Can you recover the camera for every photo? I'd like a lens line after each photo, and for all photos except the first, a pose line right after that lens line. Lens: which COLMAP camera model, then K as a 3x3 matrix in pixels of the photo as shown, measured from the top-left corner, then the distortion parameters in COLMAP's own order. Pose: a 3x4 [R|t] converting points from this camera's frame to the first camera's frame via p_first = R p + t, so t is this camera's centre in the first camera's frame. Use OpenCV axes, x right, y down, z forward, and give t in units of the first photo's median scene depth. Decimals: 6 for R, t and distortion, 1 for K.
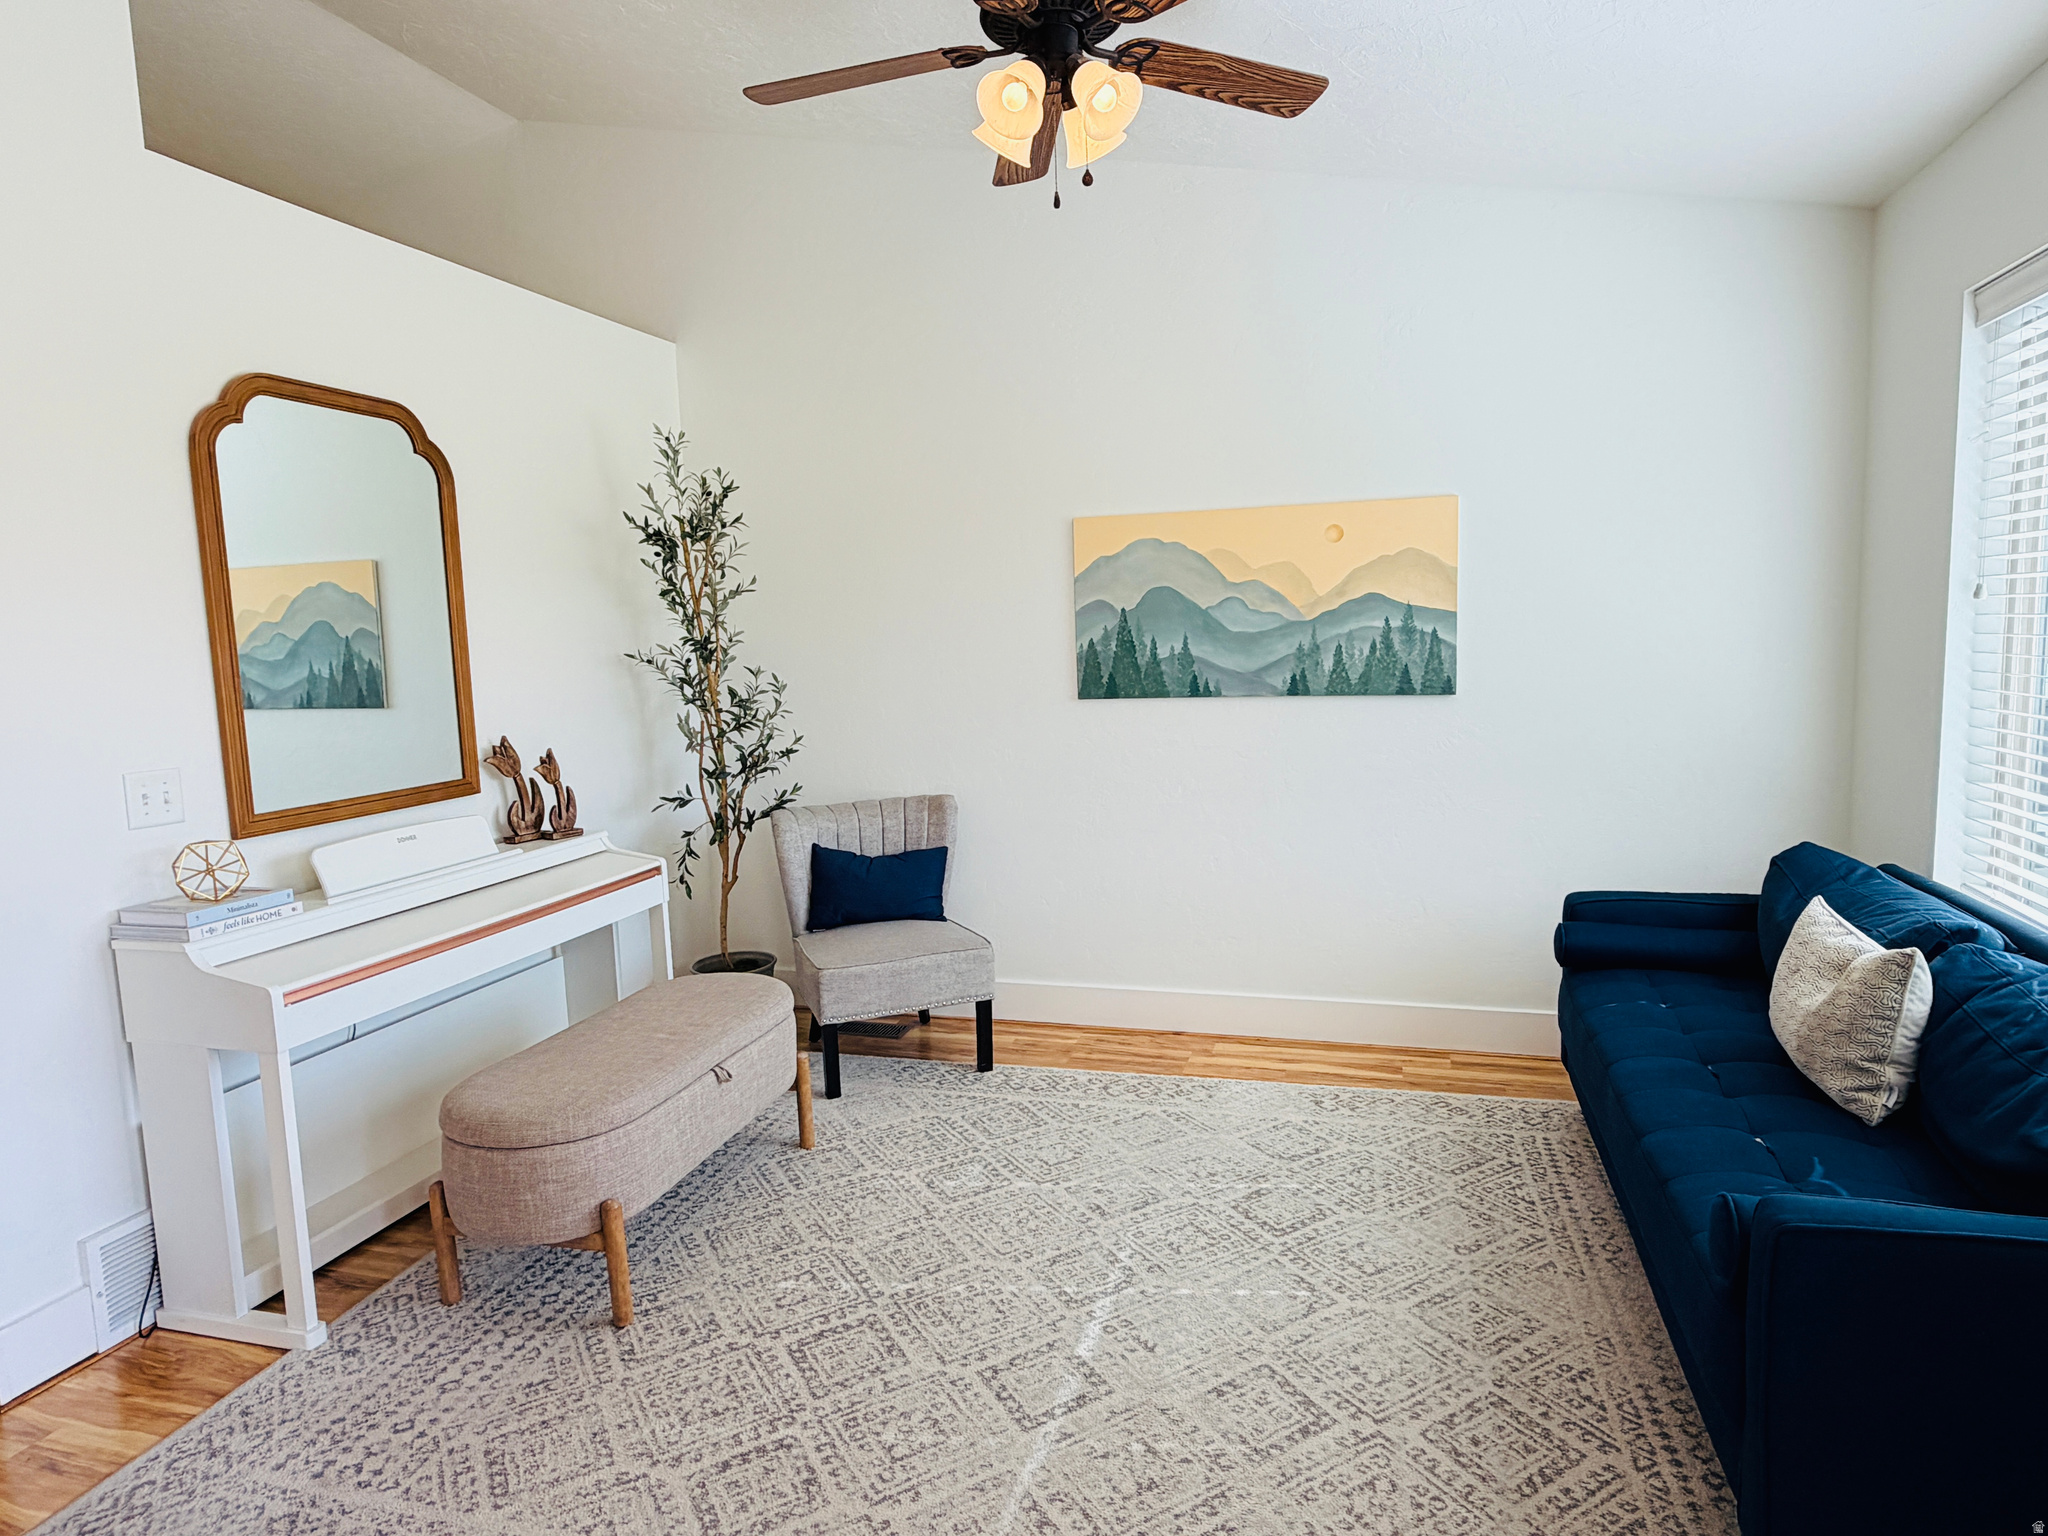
lens RADIAL K [[1191.2, 0, 1024.0], [0, 1191.2, 768.0], [0, 0, 1]] dist [-0.000786, 0.002237]
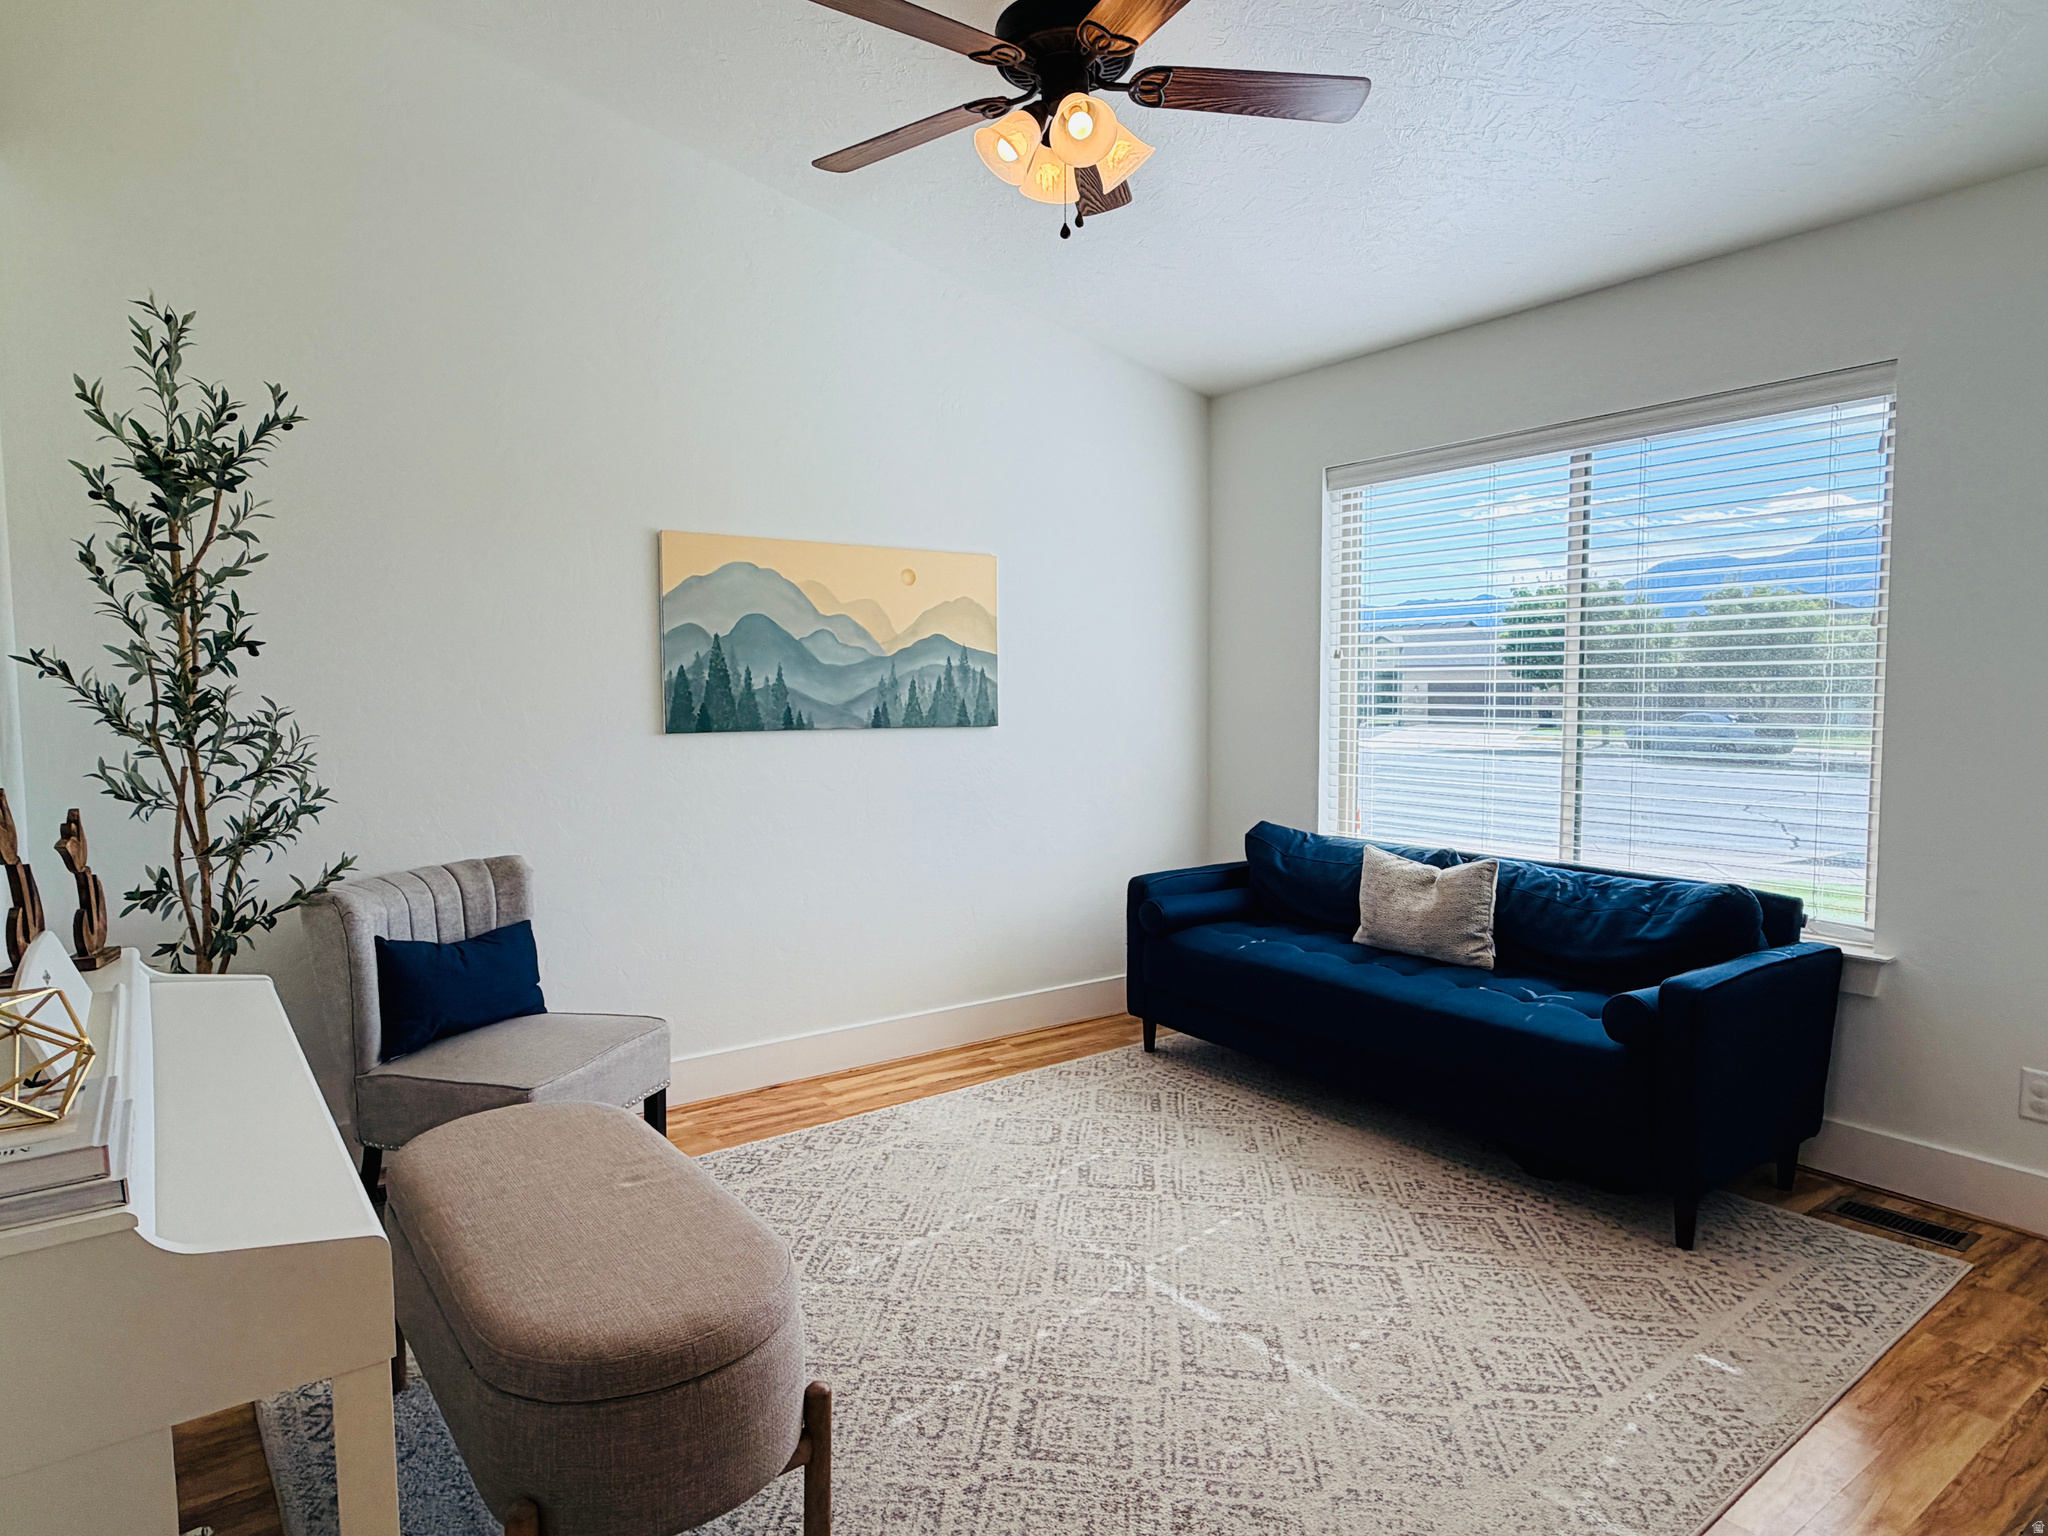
lens RADIAL K [[1191.2, 0, 1024.0], [0, 1191.2, 768.0], [0, 0, 1]] dist [-0.000786, 0.002237]
pose [[0.601865, -0.023511, 0.798252, -0.534752], [0.072121, 0.997082, -0.025011, 0.009700], [-0.795334, 0.072624, 0.601805, 0.276255]]
